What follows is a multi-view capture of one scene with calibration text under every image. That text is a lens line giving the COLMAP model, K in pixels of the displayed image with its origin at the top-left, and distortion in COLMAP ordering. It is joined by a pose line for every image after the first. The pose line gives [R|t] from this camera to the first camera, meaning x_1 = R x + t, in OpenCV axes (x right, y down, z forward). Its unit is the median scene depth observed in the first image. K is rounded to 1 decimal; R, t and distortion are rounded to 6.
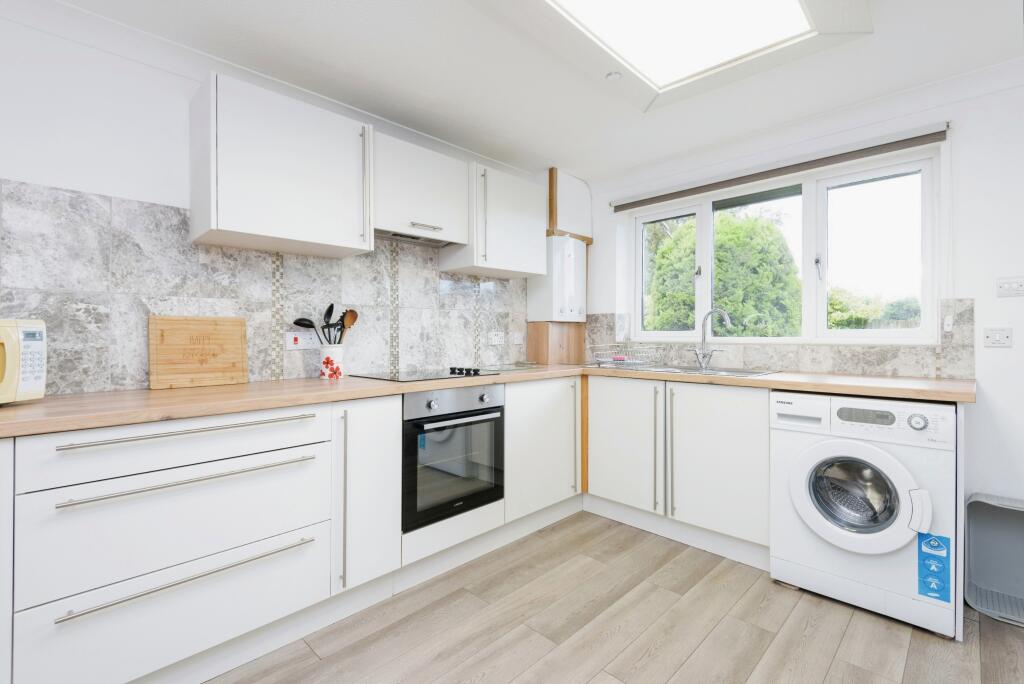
lens RADIAL K [[460.9, 0, 512.2], [0, 460.9, 334.8], [0, 0, 1]] dist [0.042472, -0.024351]
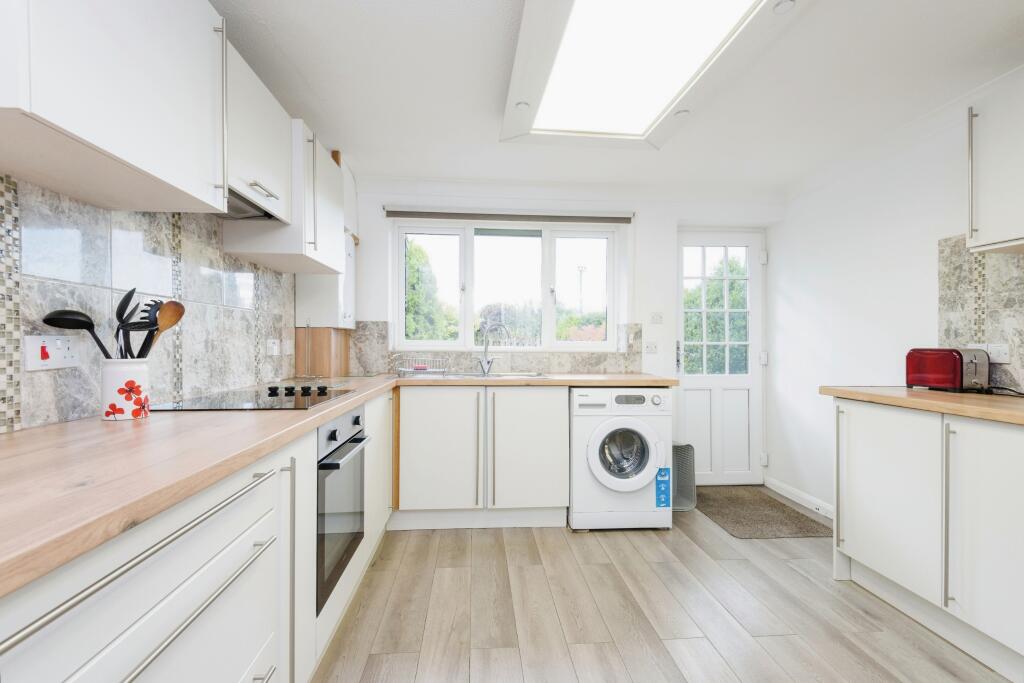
lens RADIAL K [[462.4, 0, 505.3], [0, 462.4, 345.9], [0, 0, 1]] dist [0.043250, -0.025429]
pose [[0.658946, 0.002831, 0.752185, -0.520028], [-0.008167, 0.999961, 0.003391, -0.000969], [-0.752146, -0.008378, 0.658943, 0.261645]]
